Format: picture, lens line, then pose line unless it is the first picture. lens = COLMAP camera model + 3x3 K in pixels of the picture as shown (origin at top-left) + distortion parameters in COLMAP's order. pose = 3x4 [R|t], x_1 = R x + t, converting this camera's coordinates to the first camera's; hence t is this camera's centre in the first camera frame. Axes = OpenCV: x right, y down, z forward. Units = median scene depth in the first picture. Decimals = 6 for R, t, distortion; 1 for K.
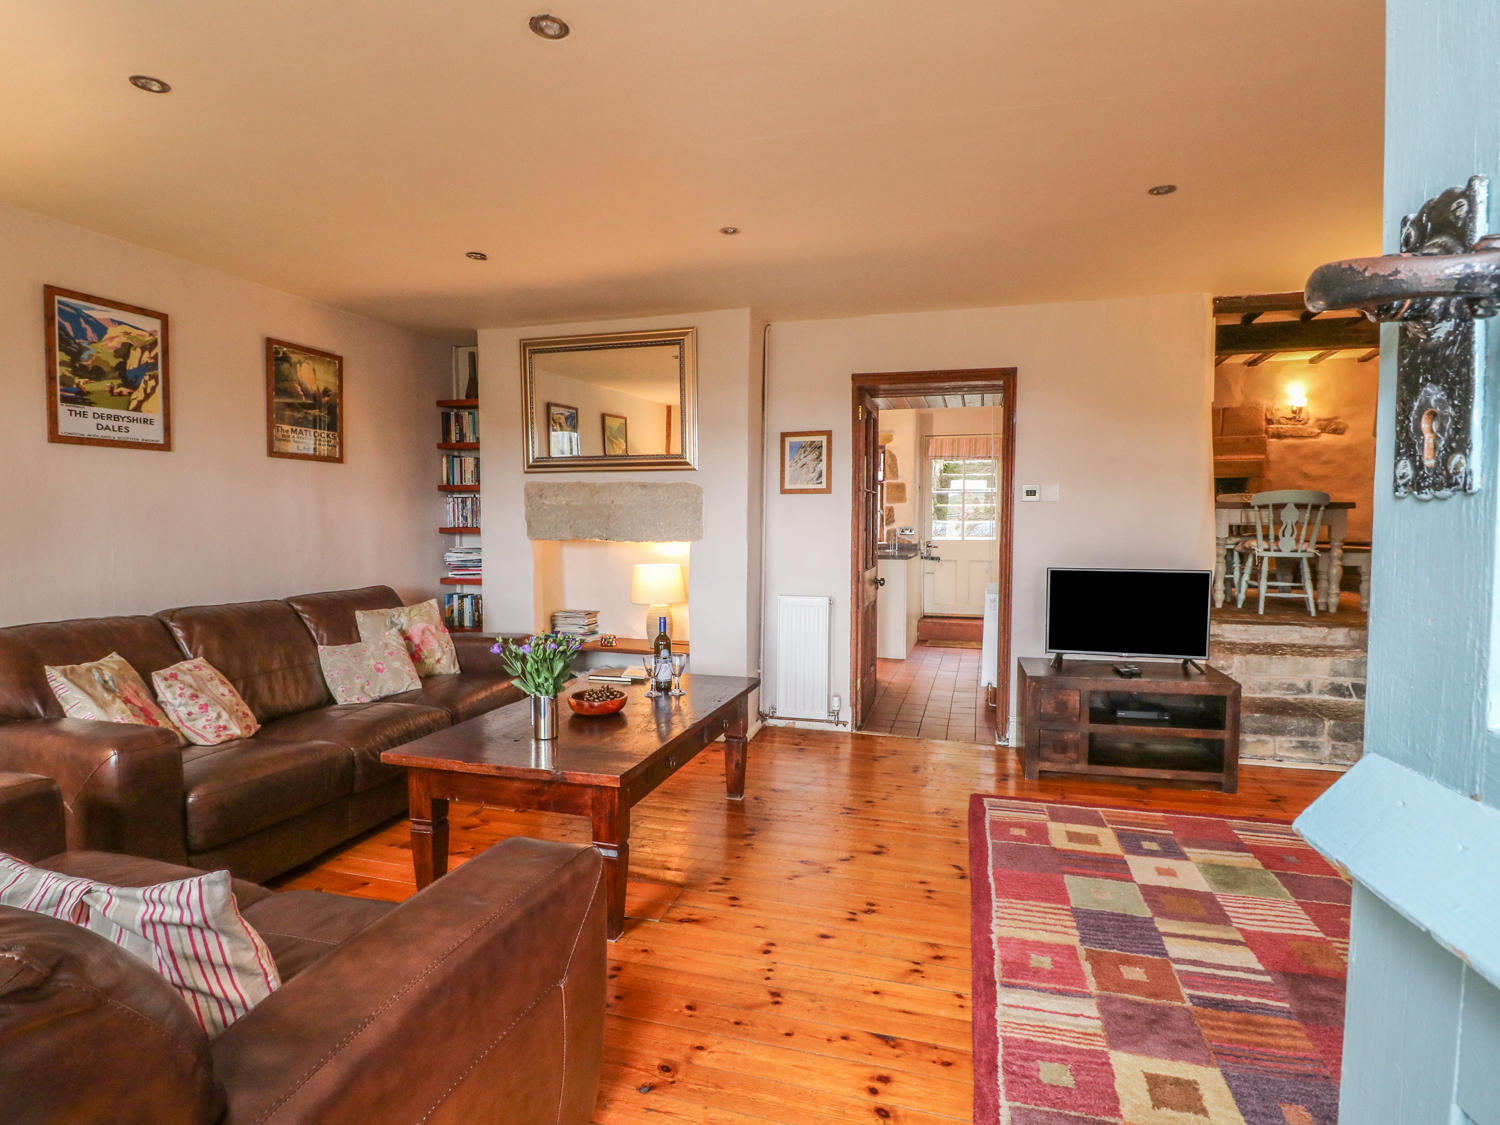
lens RADIAL K [[767.9, 0, 745.4], [0, 767.9, 559.7], [0, 0, 1]] dist [0.000528, -0.015952]
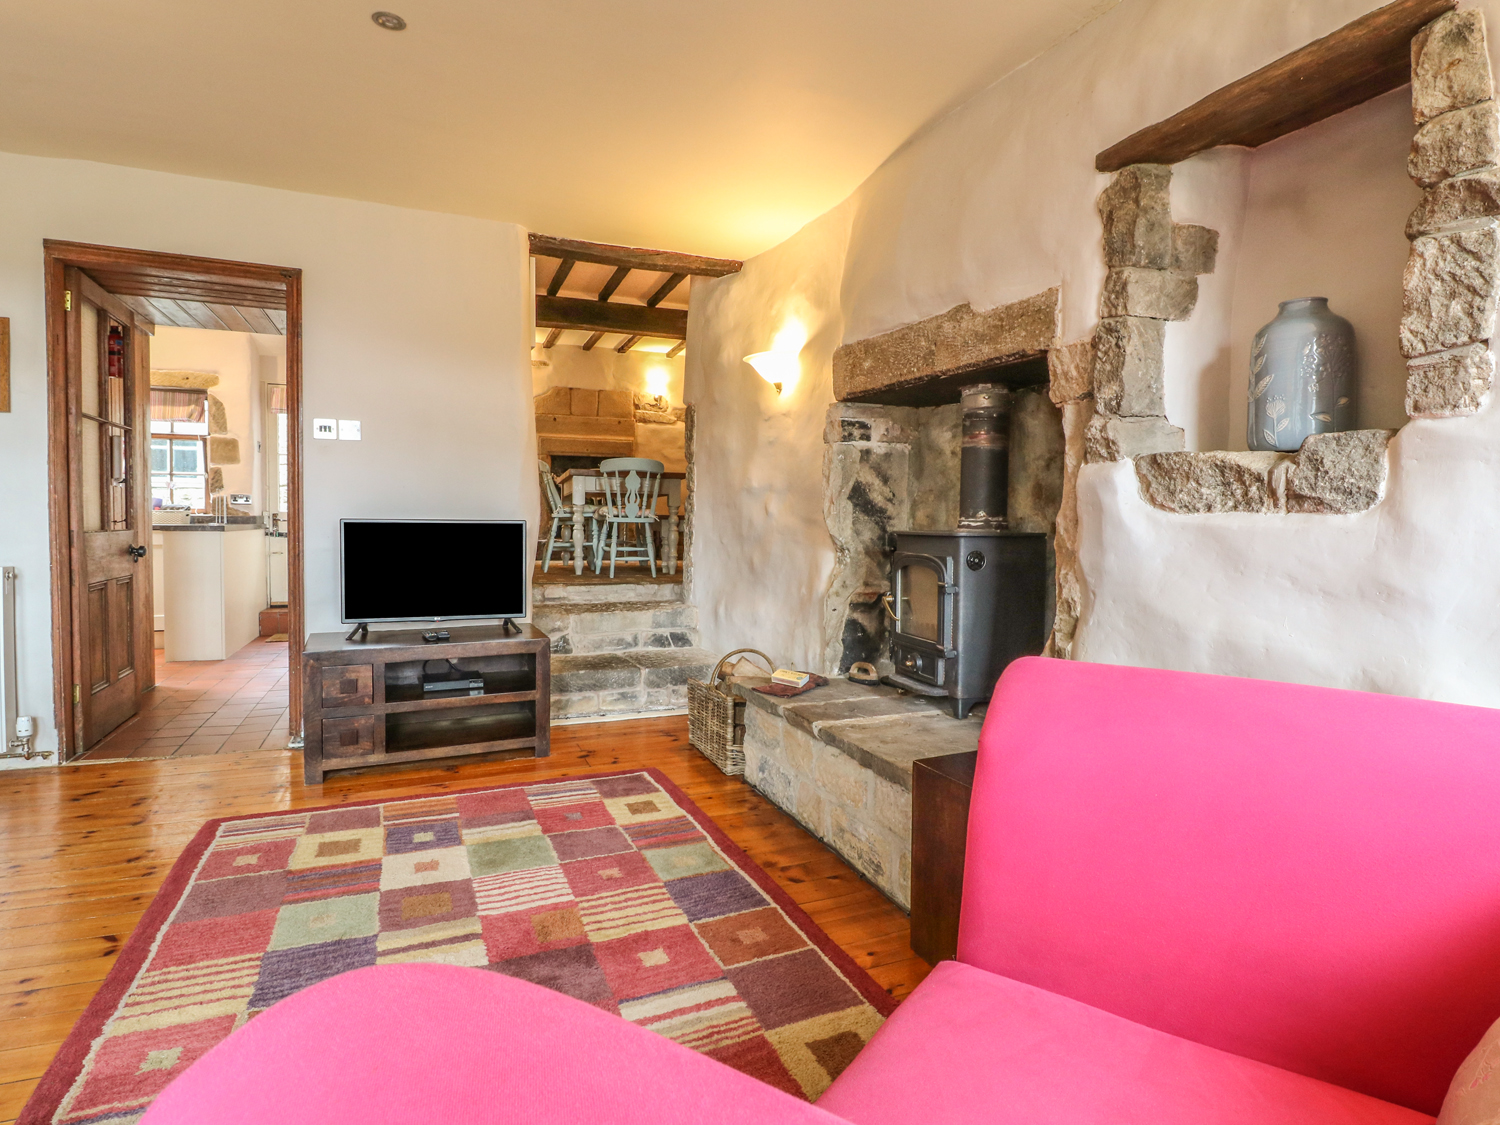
lens RADIAL K [[786.2, 0, 742.4], [0, 786.2, 557.0], [0, 0, 1]] dist [-0.001129, -0.016883]
pose [[0.778960, -0.022633, 0.626664, 0.218415], [0.023204, 0.999704, 0.007262, 0.057863], [-0.626644, 0.008884, 0.779255, 0.095761]]
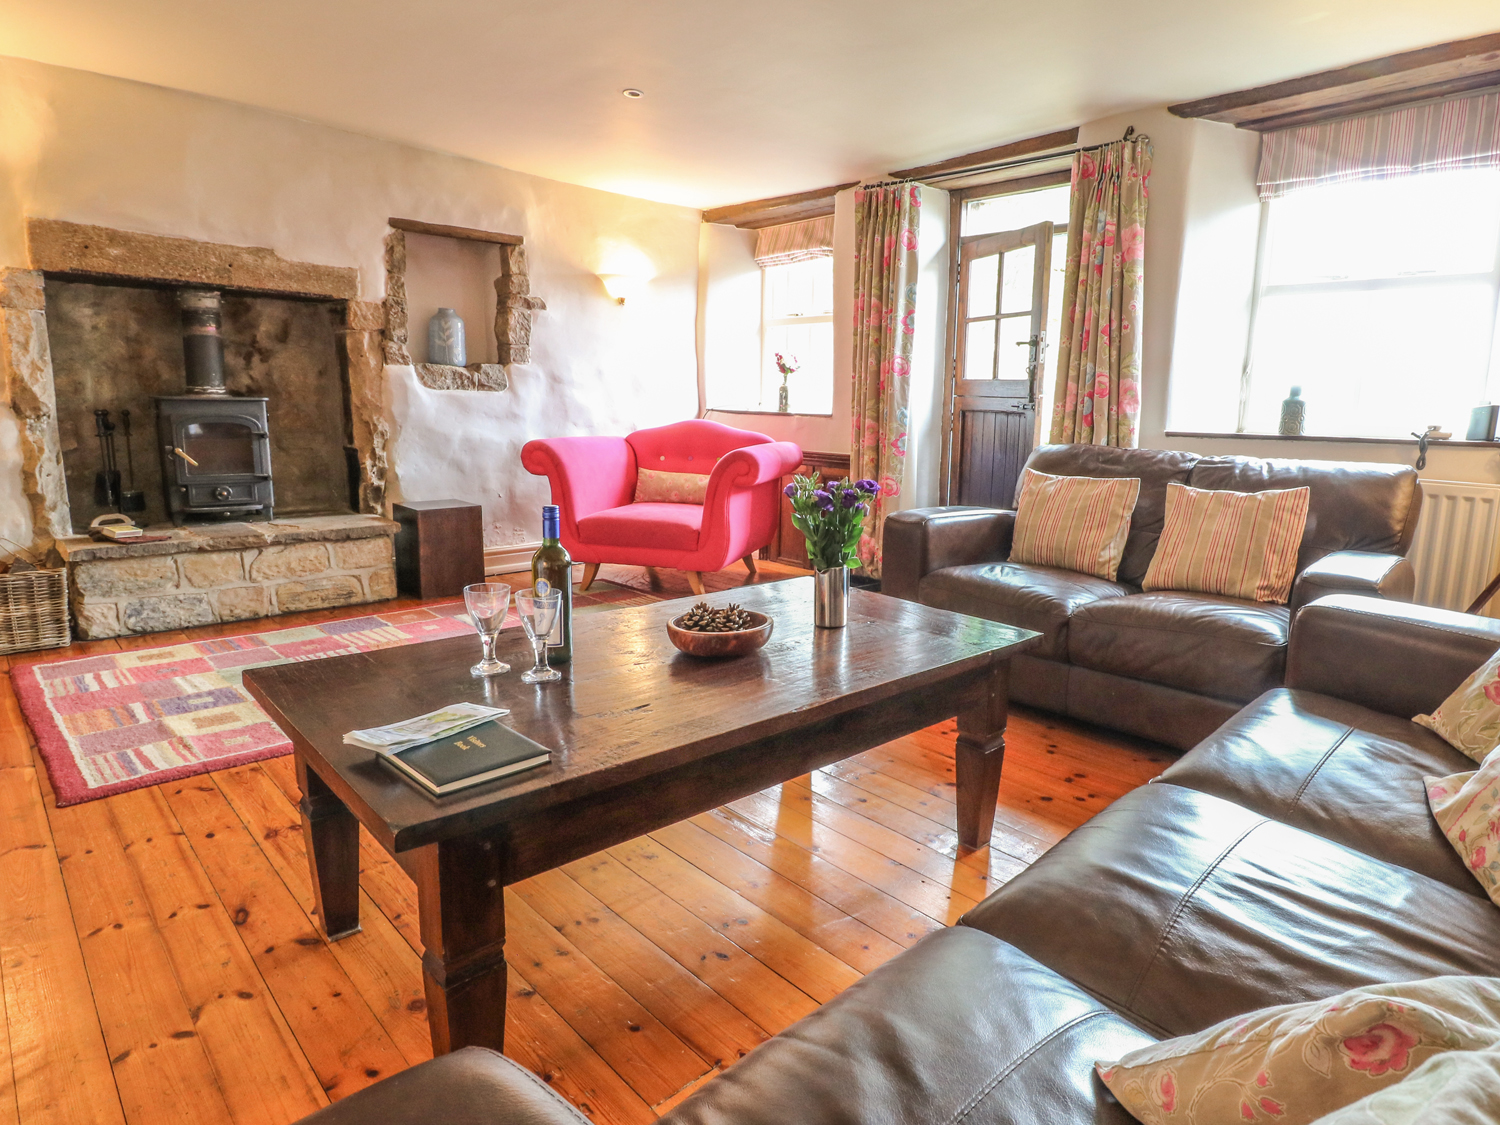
lens RADIAL K [[824.9, 0, 798.7], [0, 824.9, 549.8], [0, 0, 1]] dist [0.001277, -0.018521]
pose [[-0.850647, -0.118380, 0.512236, -0.413654], [0.001124, 0.973908, 0.226941, -0.006784], [-0.525736, 0.193623, -0.828319, 1.110135]]
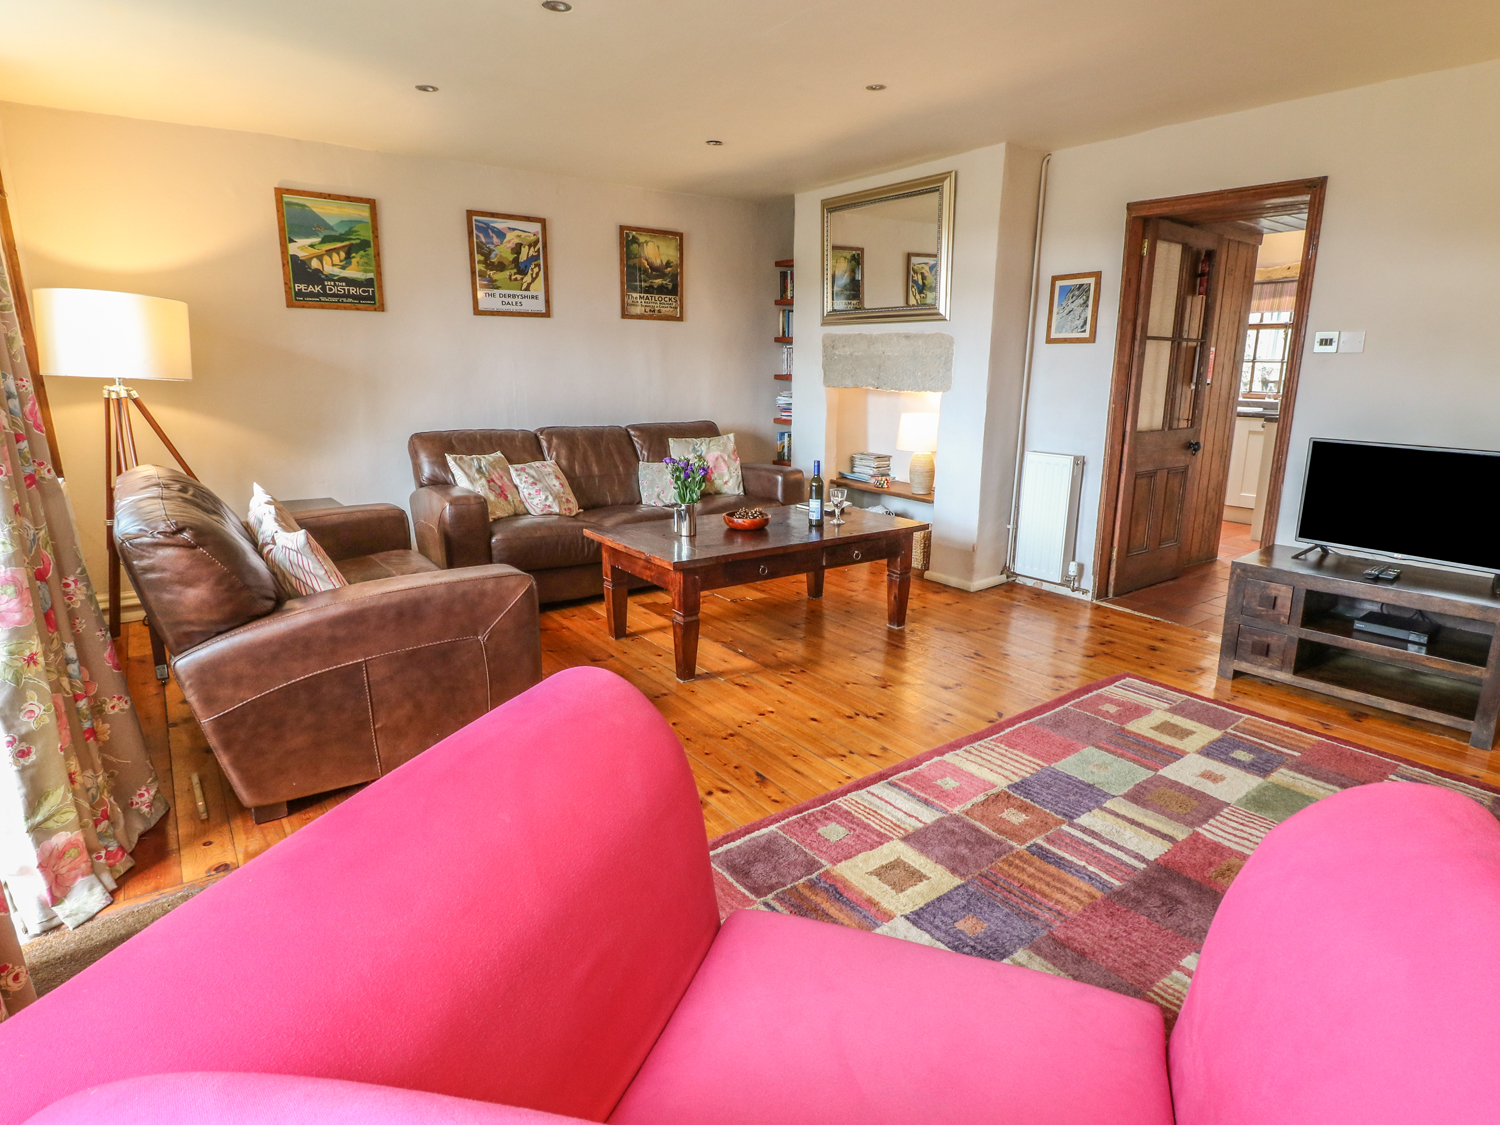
lens RADIAL K [[824.9, 0, 798.7], [0, 824.9, 549.8], [0, 0, 1]] dist [0.001277, -0.018521]
pose [[0.807707, 0.137456, -0.573337, 0.503076], [-0.040626, 0.983107, 0.178465, -0.006307], [0.588183, -0.120855, 0.799647, -0.022838]]
